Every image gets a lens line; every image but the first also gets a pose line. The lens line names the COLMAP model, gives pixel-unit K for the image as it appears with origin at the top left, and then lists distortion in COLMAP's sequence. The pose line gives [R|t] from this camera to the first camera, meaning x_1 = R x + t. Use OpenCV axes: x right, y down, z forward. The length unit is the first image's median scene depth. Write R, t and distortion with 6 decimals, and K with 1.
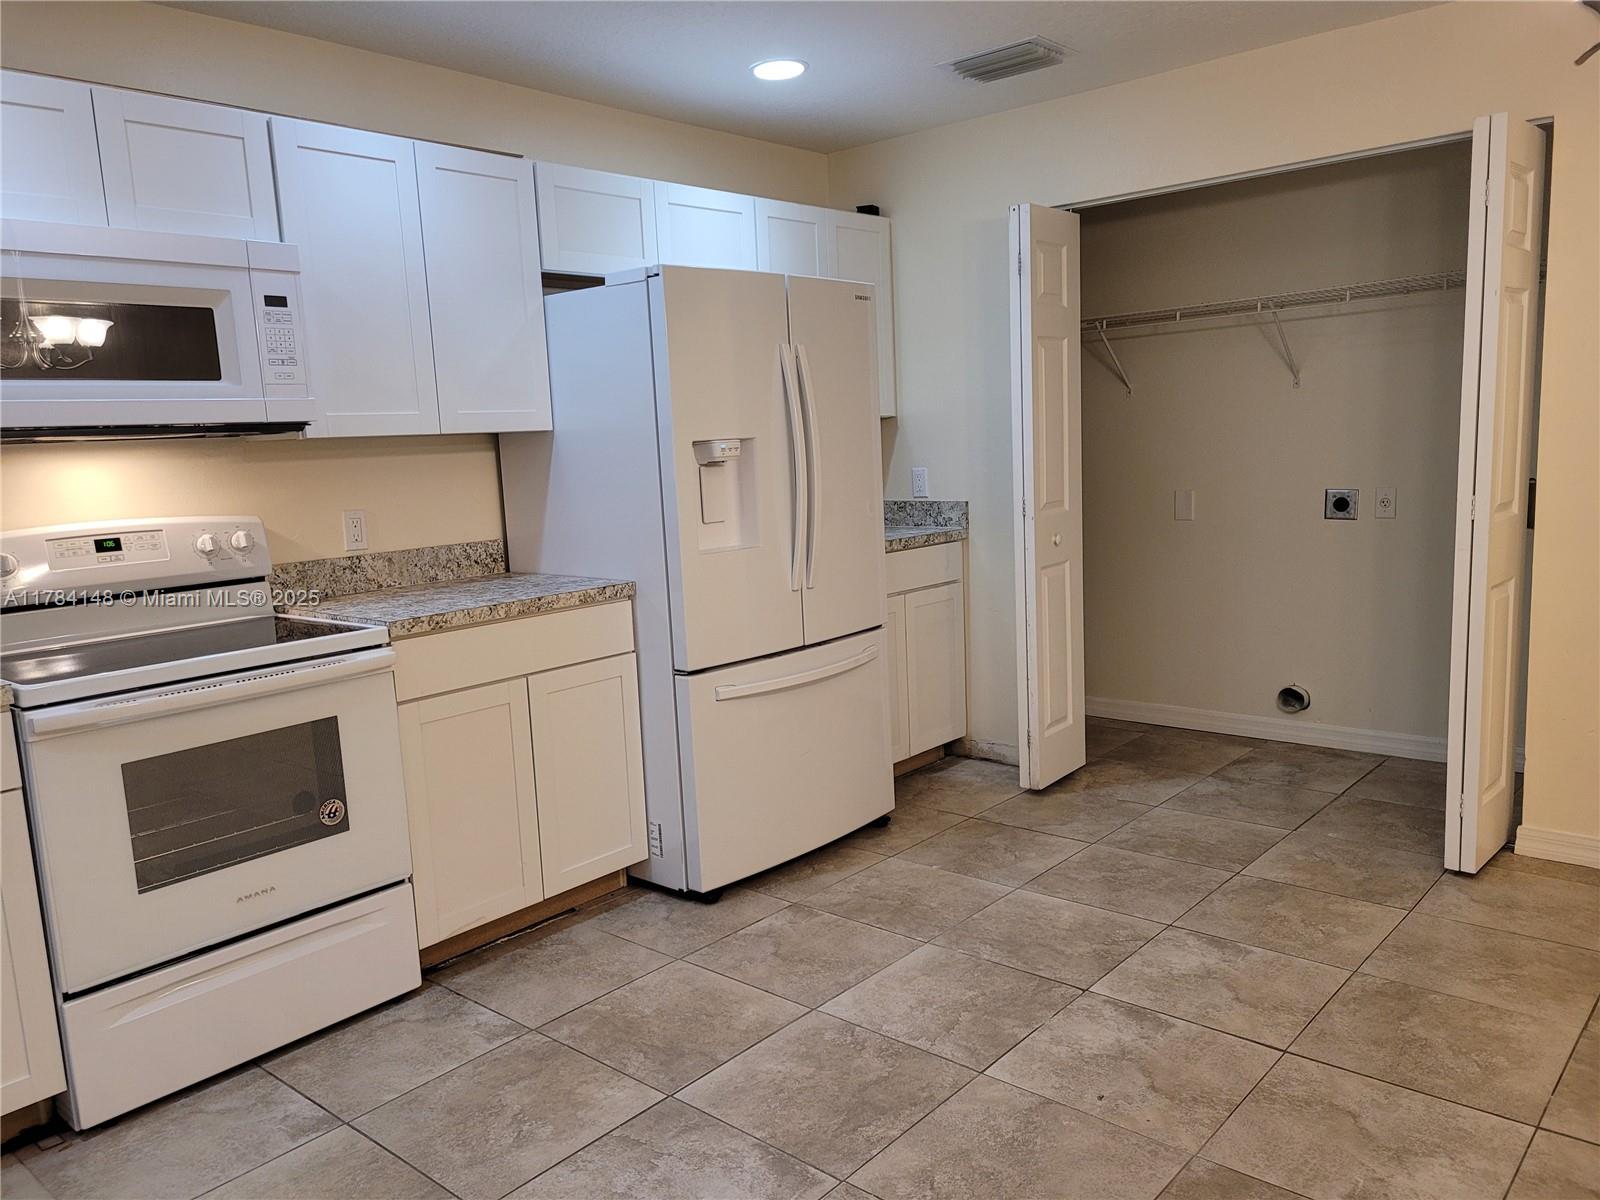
lens RADIAL K [[1184.8, 0, 801.3], [0, 1184.8, 604.6], [0, 0, 1]] dist [0.082894, -0.080888]
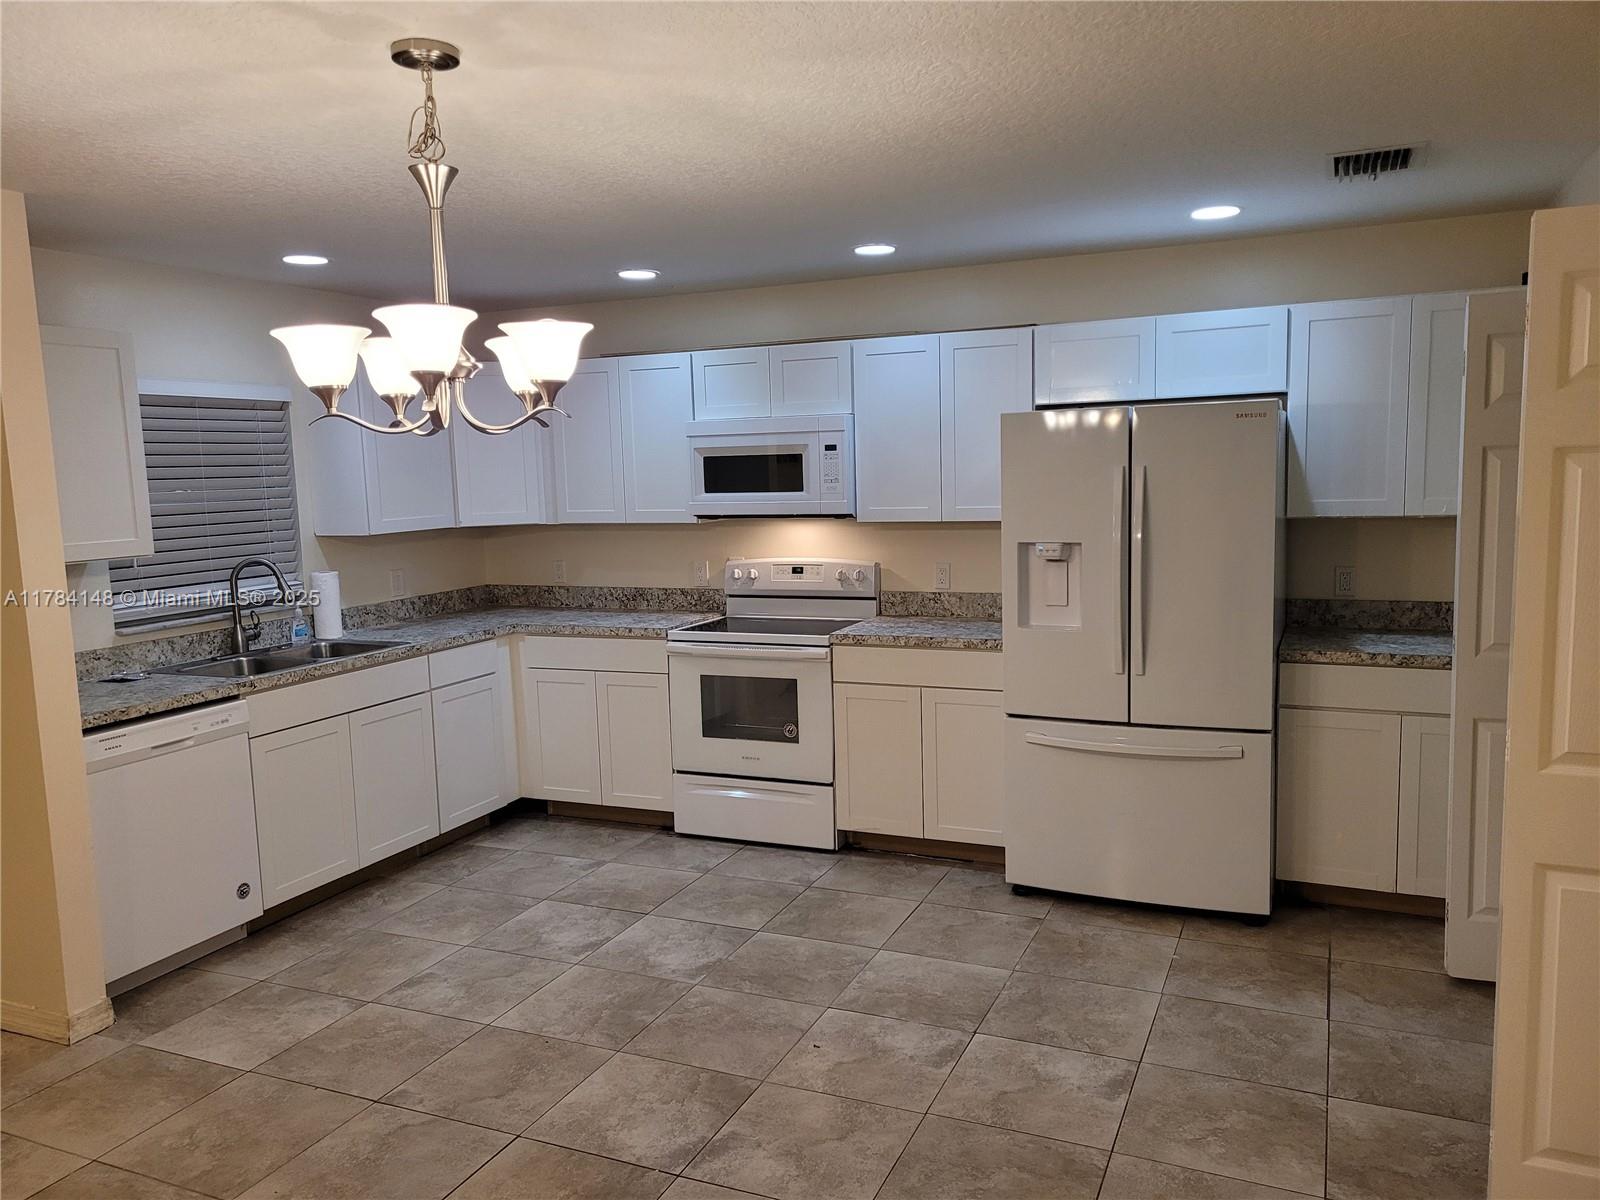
lens RADIAL K [[1184.8, 0, 801.3], [0, 1184.8, 604.6], [0, 0, 1]] dist [0.082894, -0.080888]
pose [[0.309575, 0.150221, -0.938934, 1.204797], [-0.125024, 0.985300, 0.116418, -0.214523], [0.942620, 0.081349, 0.323806, 0.391034]]
